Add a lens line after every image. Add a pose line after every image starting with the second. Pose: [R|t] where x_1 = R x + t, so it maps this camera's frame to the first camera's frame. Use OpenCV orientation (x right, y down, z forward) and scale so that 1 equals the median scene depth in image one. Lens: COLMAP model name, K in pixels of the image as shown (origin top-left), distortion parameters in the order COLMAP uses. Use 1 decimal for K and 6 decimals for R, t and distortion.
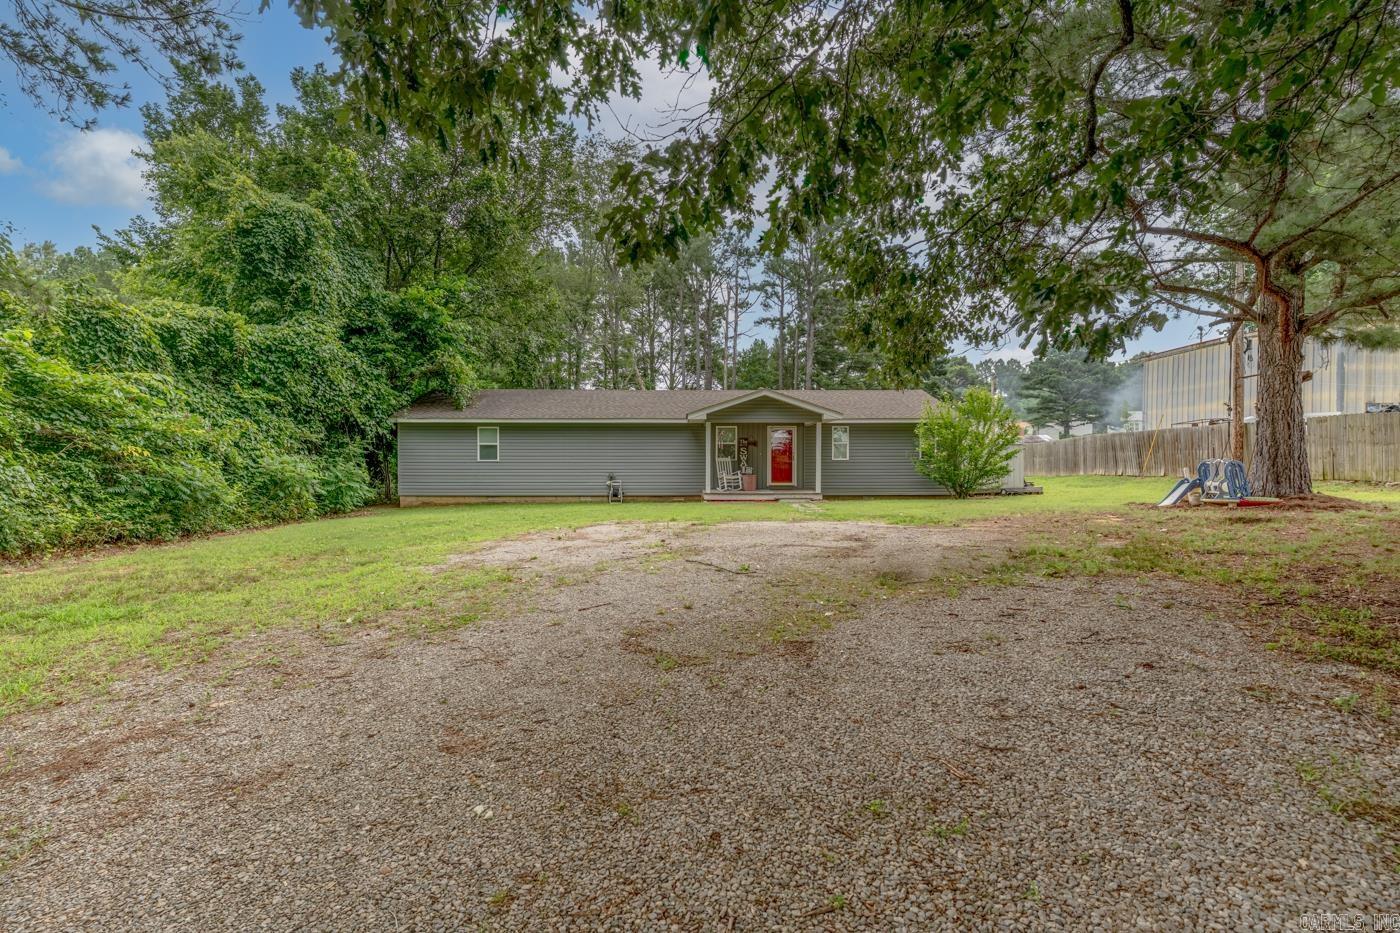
lens RADIAL K [[673.9, 0, 700.0], [0, 673.9, 466.5], [0, 0, 1]] dist [-0.000112, -0.000068]
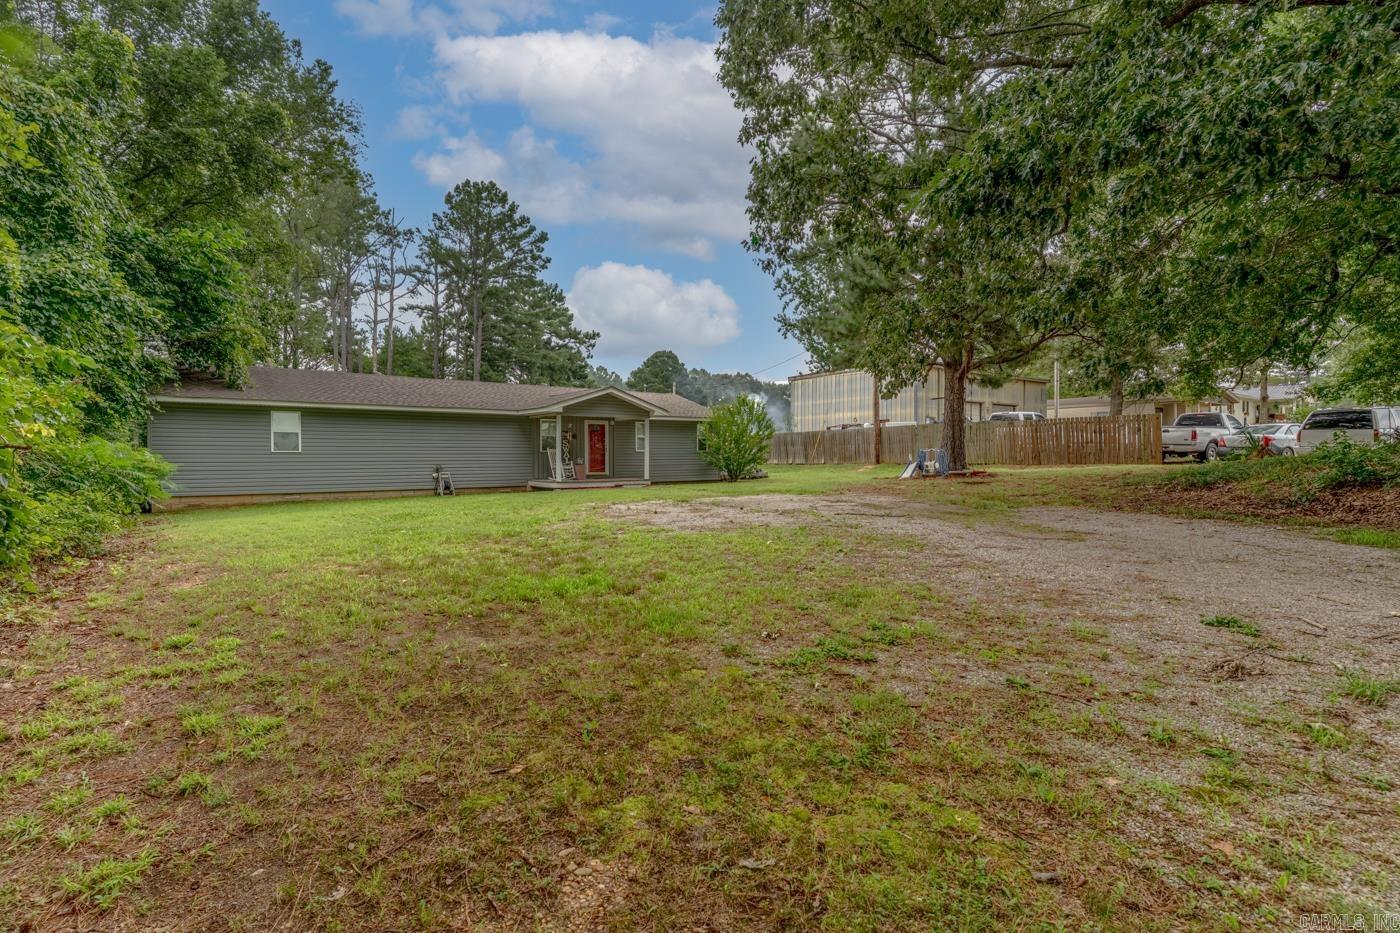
lens RADIAL K [[673.9, 0, 700.0], [0, 673.9, 466.5], [0, 0, 1]] dist [-0.000112, -0.000068]
pose [[0.798522, -0.012052, 0.601845, -0.407138], [0.010208, 0.999927, 0.006480, 0.009662], [-0.601879, 0.000969, 0.798586, 0.019806]]
